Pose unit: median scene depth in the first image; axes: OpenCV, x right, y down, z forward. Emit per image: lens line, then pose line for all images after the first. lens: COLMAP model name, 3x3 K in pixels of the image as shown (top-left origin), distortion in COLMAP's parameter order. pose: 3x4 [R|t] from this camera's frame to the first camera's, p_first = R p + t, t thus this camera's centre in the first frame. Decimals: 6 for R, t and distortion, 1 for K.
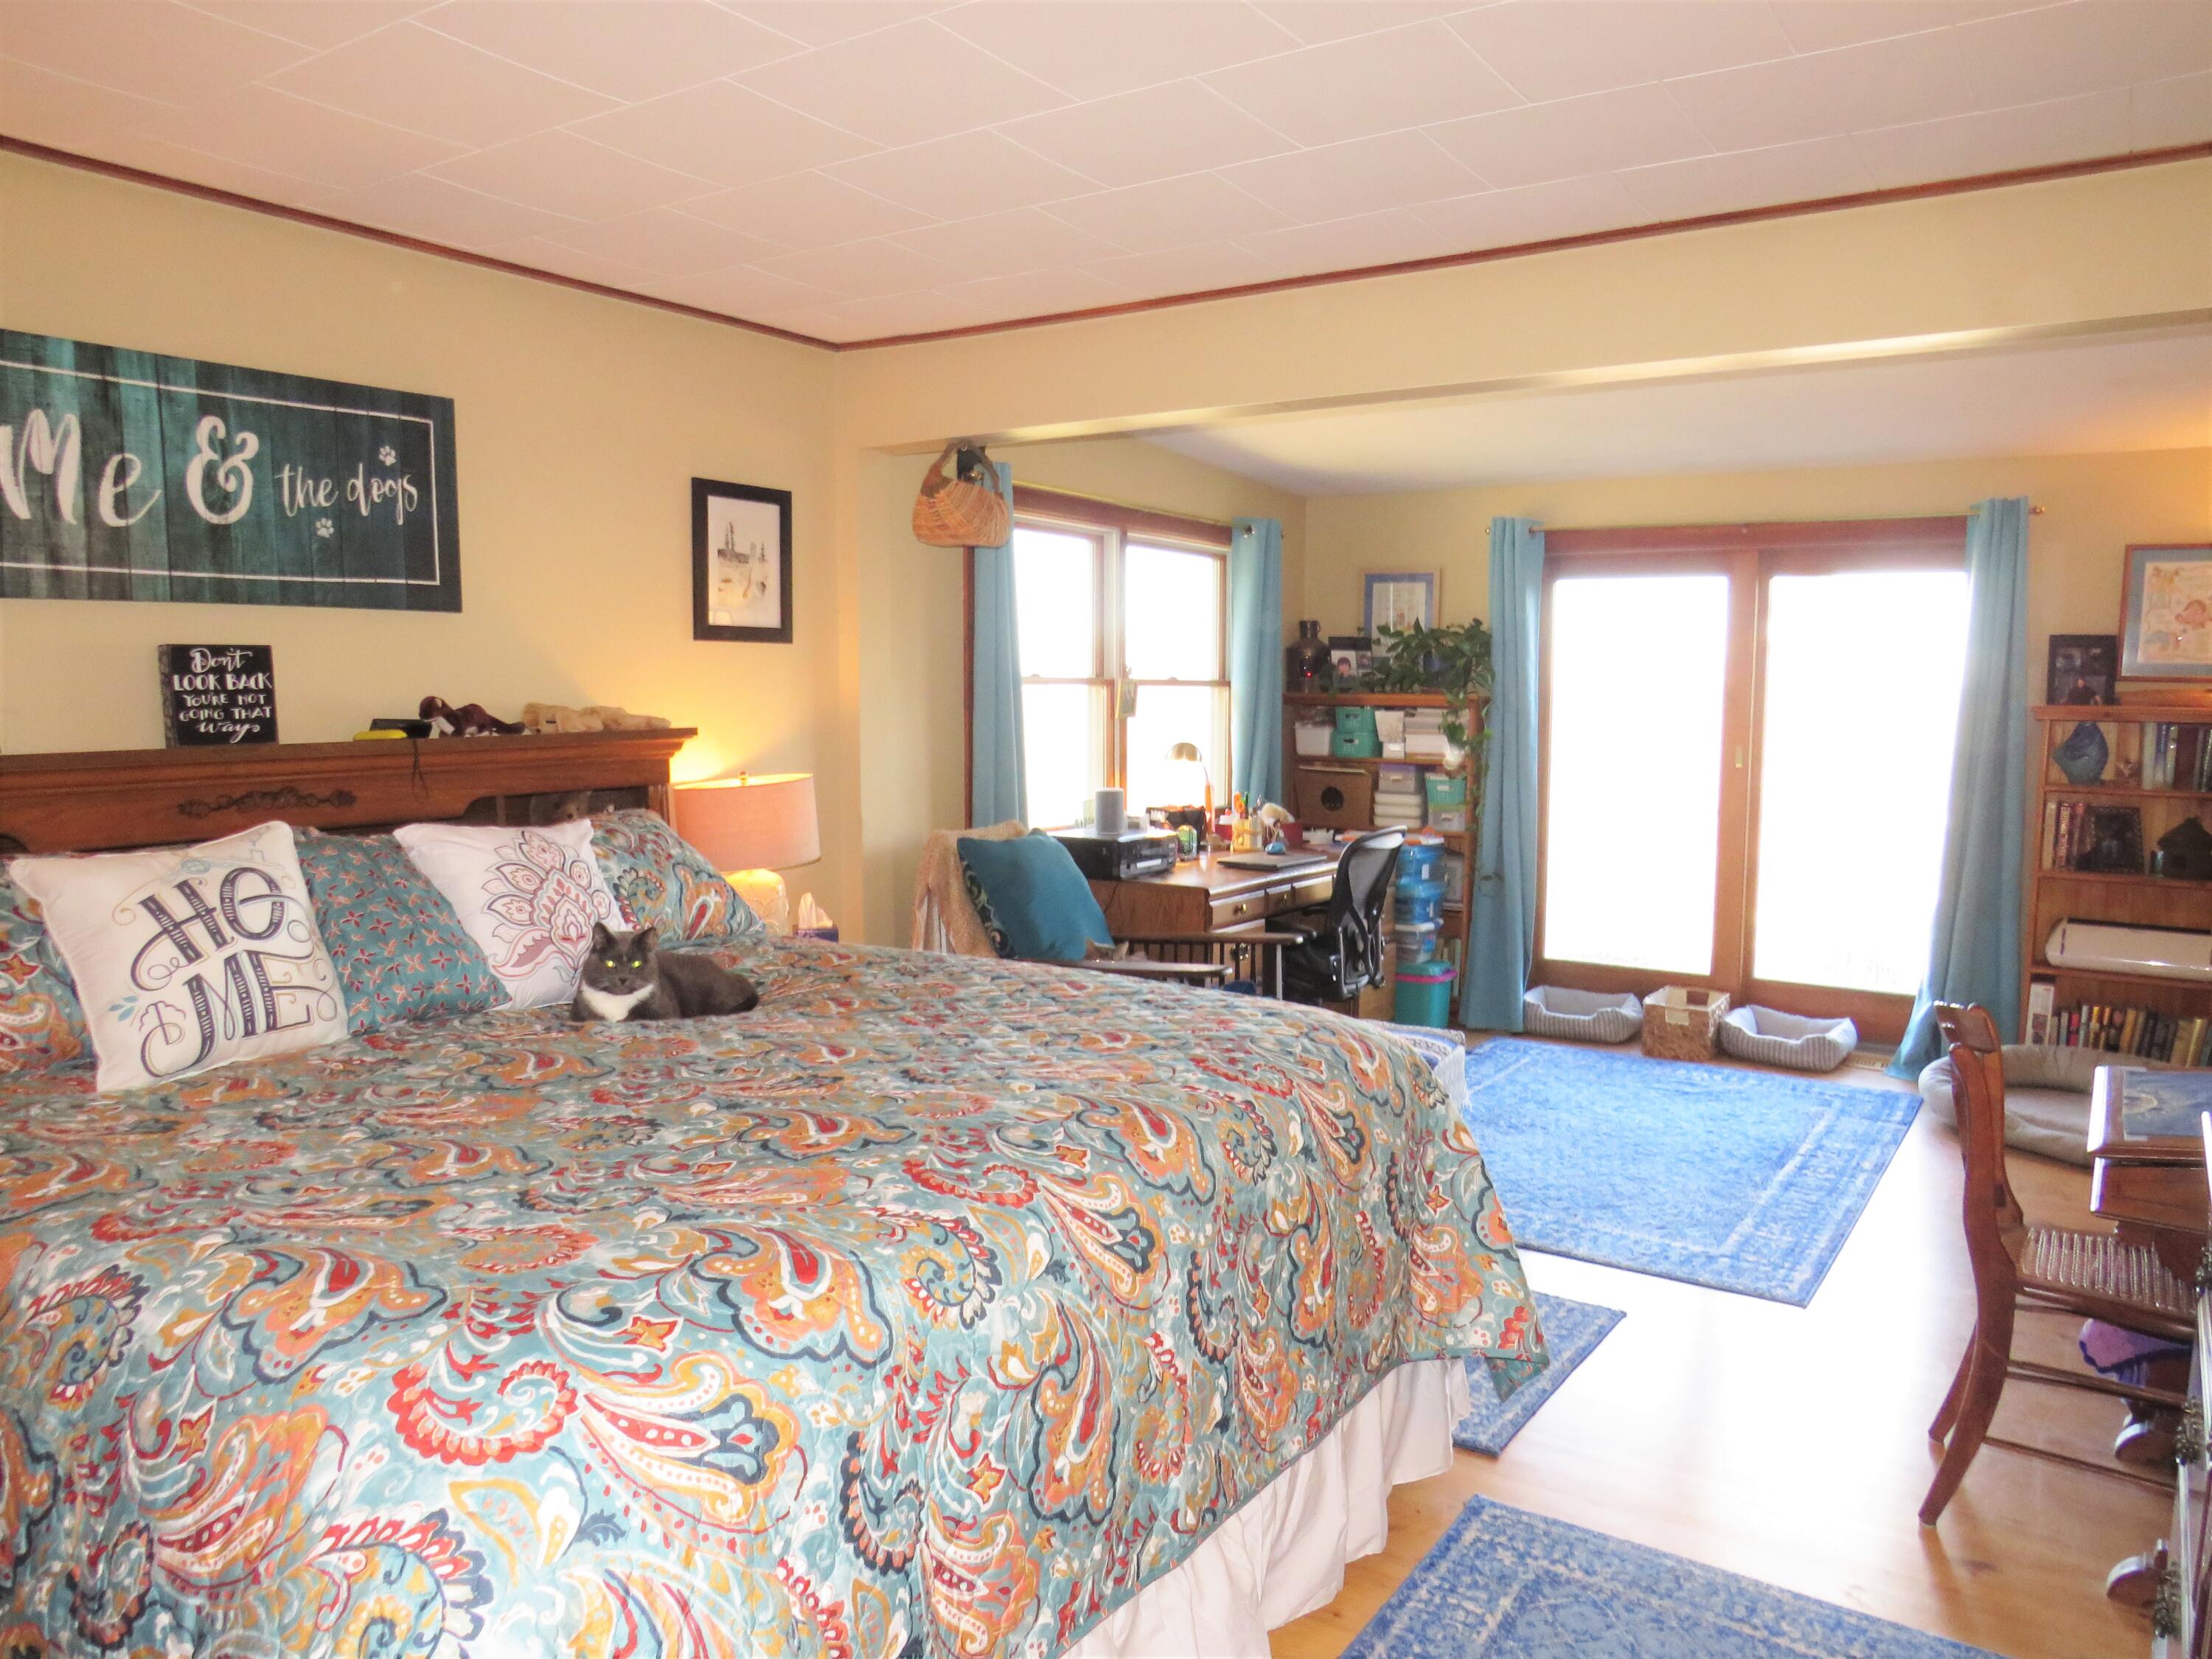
lens RADIAL K [[1559.0, 0, 1075.3], [0, 1559.0, 830.7], [0, 0, 1]] dist [-0.045727, 0.004812]
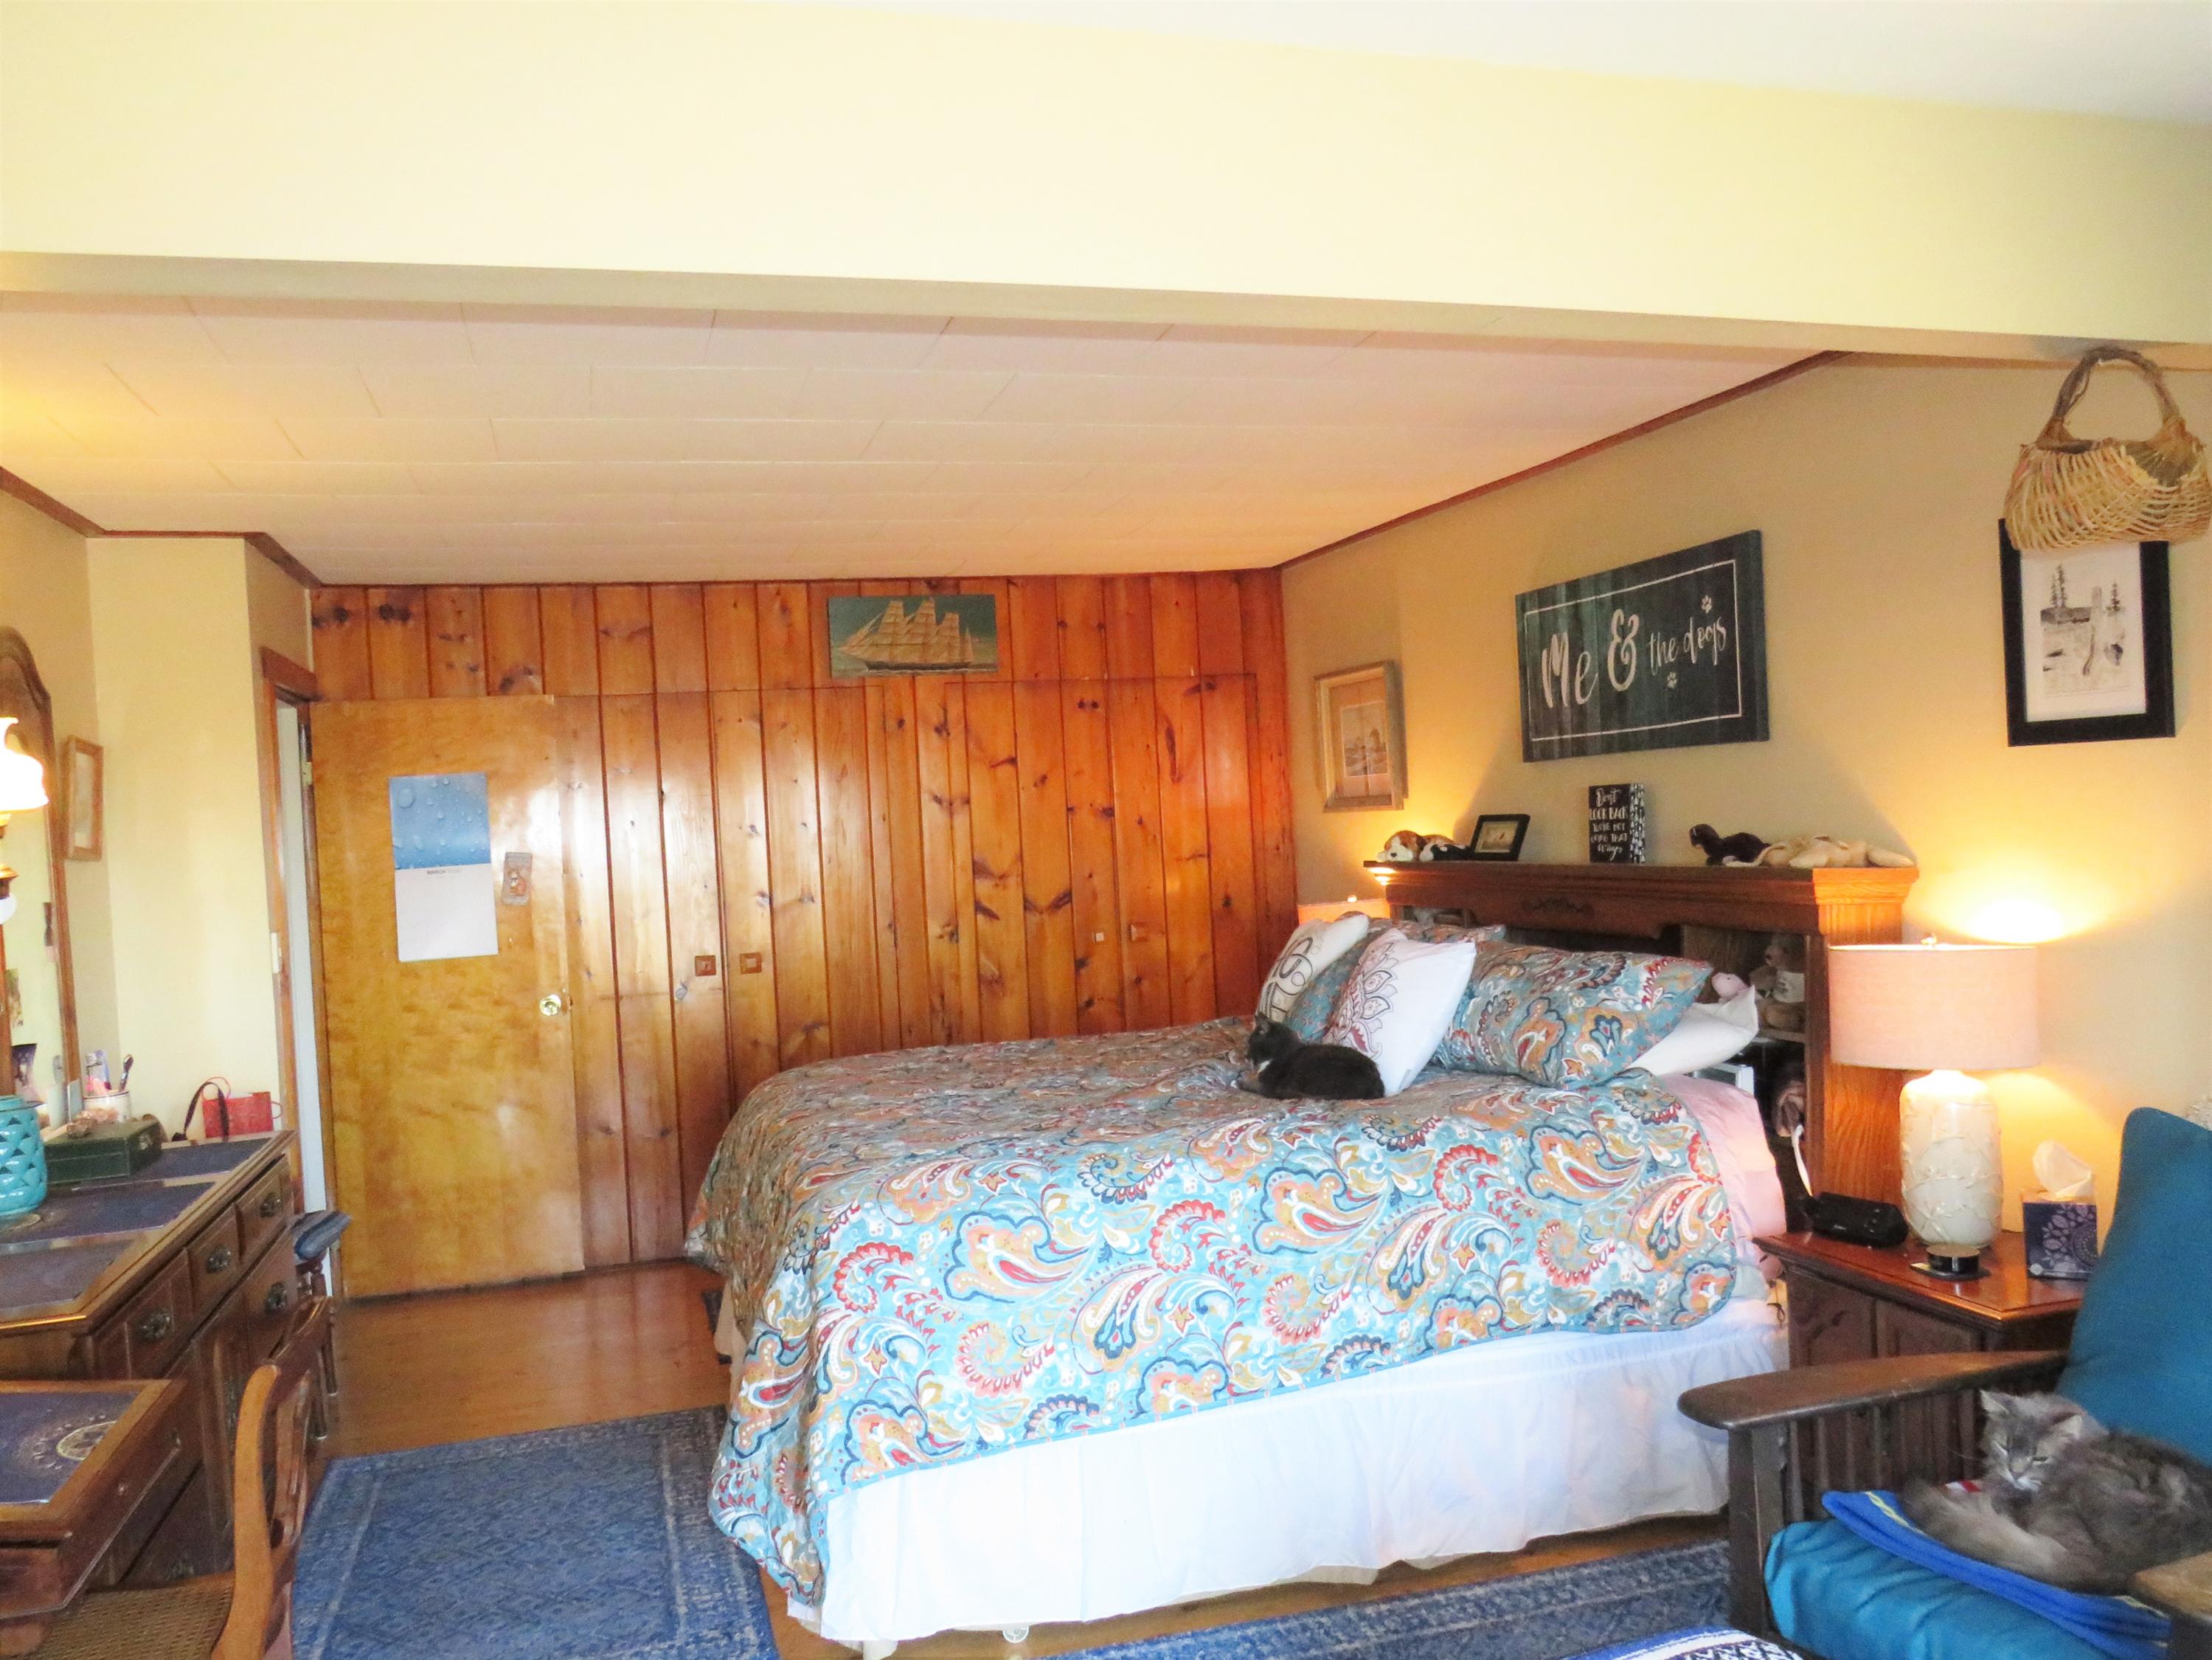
lens RADIAL K [[1559.2, 0, 1075.3], [0, 1559.2, 831.2], [0, 0, 1]] dist [-0.045727, 0.004812]
pose [[-0.618259, 0.043034, -0.784795, 0.740059], [-0.018997, 0.997390, 0.069658, -0.160370], [0.785745, 0.057975, -0.615828, 1.415172]]
